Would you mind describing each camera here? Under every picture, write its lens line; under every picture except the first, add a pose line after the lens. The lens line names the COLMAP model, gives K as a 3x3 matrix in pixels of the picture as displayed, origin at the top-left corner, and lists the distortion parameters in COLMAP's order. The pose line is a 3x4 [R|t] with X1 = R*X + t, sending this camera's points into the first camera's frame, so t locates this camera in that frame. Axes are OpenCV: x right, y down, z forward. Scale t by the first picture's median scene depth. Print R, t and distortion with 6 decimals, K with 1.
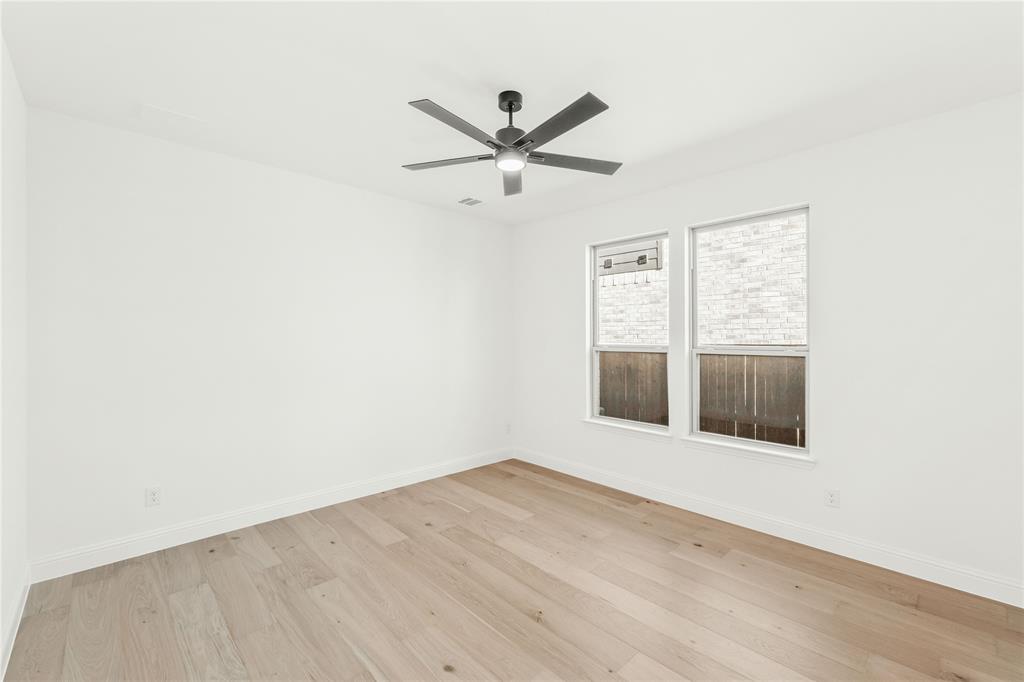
lens RADIAL K [[427.0, 0, 512.3], [0, 427.0, 339.4], [0, 0, 1]] dist [-0.001725, -0.001307]
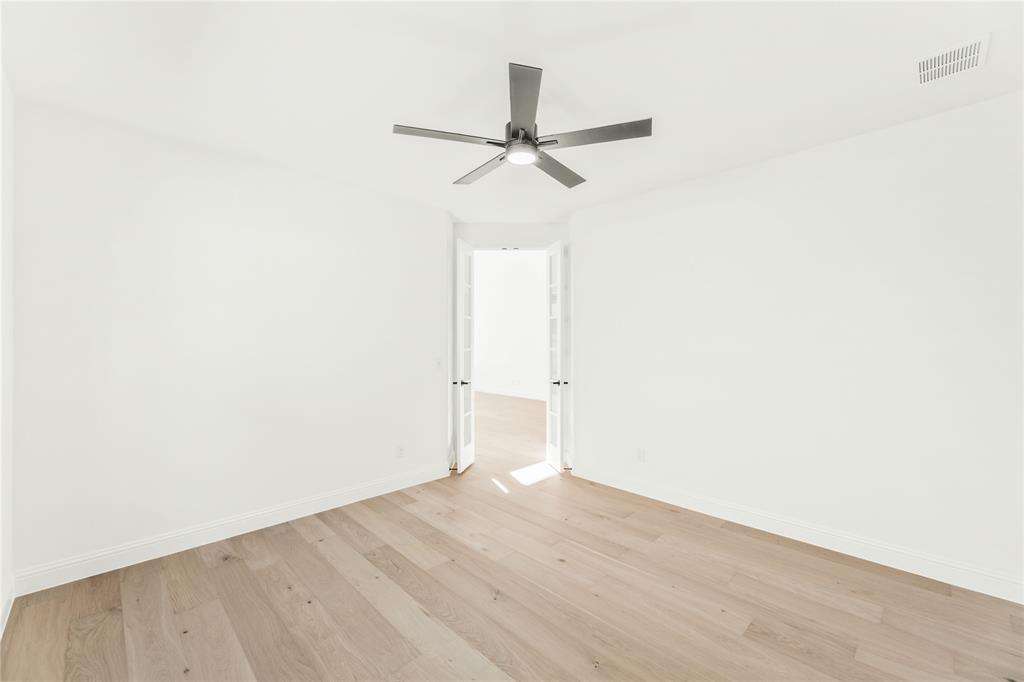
lens RADIAL K [[411.2, 0, 511.7], [0, 411.2, 339.9], [0, 0, 1]] dist [0.003984, -0.001366]
pose [[-0.999745, -0.001679, -0.022532, 0.049356], [-0.001729, 0.999996, 0.002215, 0.001457], [0.022529, 0.002254, -0.999744, 2.046676]]
